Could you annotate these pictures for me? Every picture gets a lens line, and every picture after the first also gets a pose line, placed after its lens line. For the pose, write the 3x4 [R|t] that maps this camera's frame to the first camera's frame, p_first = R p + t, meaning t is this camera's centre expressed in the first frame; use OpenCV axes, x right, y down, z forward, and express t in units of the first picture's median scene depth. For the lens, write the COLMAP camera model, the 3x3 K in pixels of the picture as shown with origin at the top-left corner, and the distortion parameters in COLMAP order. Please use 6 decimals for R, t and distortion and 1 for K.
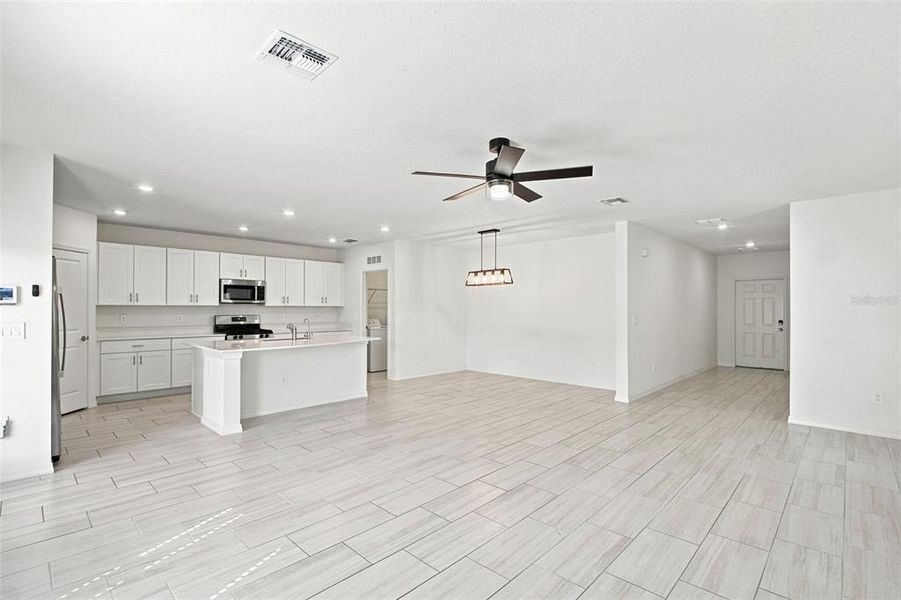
lens RADIAL K [[422.3, 0, 444.2], [0, 422.3, 306.2], [0, 0, 1]] dist [0.004480, 0.000578]
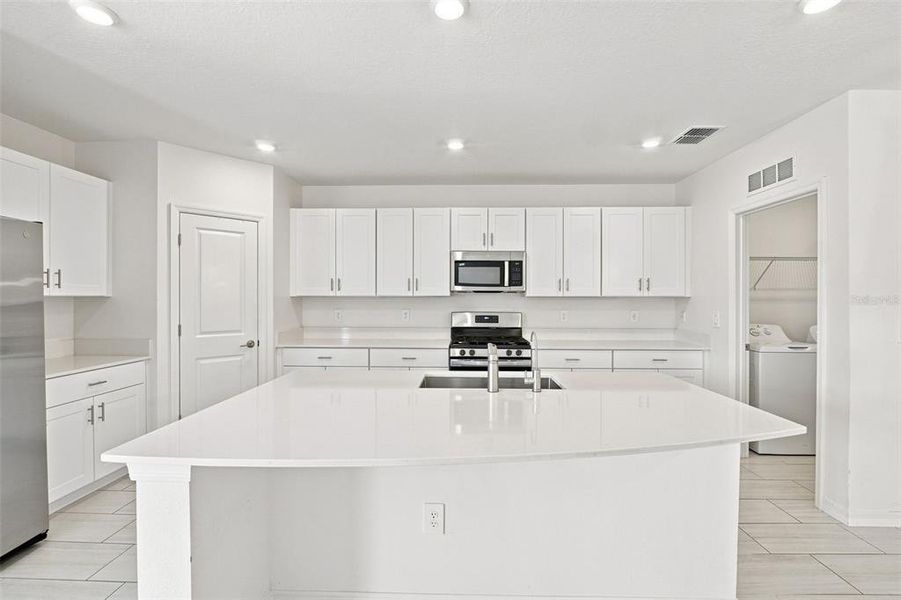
lens RADIAL K [[422.3, 0, 451.3], [0, 422.3, 297.6], [0, 0, 1]] dist [0.004480, 0.000578]
pose [[0.691281, -0.001285, -0.722584, -0.095541], [0.002984, 0.999995, 0.001077, 0.000060], [0.722579, -0.002901, 0.691282, 0.574987]]
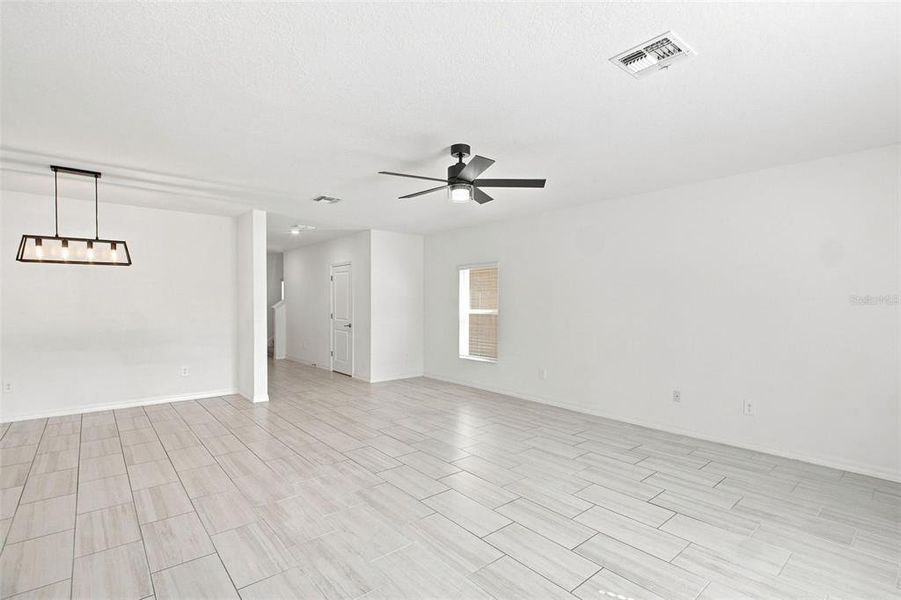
lens RADIAL K [[422.3, 0, 457.1], [0, 422.3, 305.7], [0, 0, 1]] dist [0.004480, 0.000578]
pose [[0.088297, -0.009400, 0.996050, -0.404294], [-0.007446, 0.999921, 0.010096, -0.001745], [-0.996066, -0.008308, 0.088220, 0.395236]]
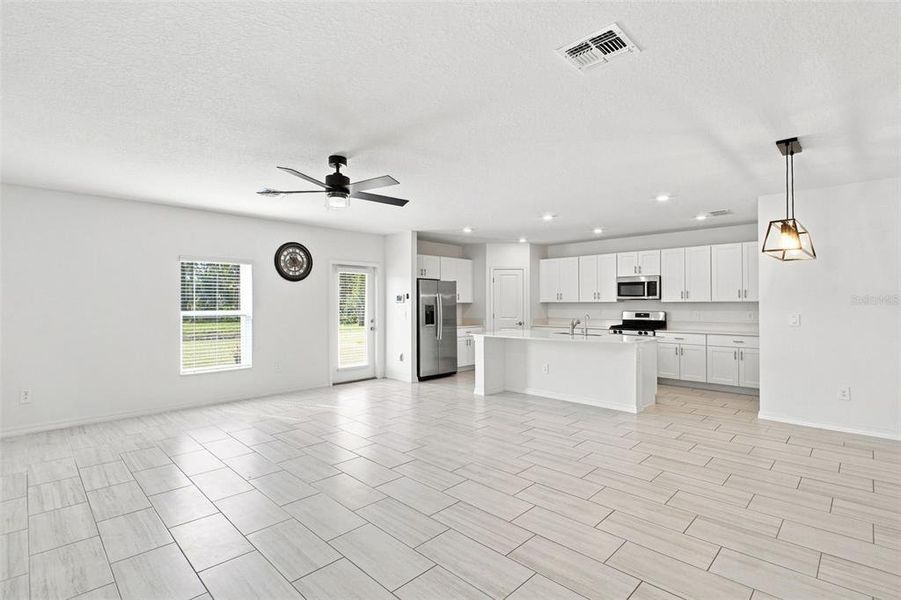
lens RADIAL K [[422.3, 0, 449.2], [0, 422.3, 300.5], [0, 0, 1]] dist [0.004480, 0.000578]
pose [[-0.012291, -0.009893, -0.999876, 0.549702], [0.004404, 0.999941, -0.009947, 0.003626], [0.999915, -0.004526, -0.012247, 0.570133]]
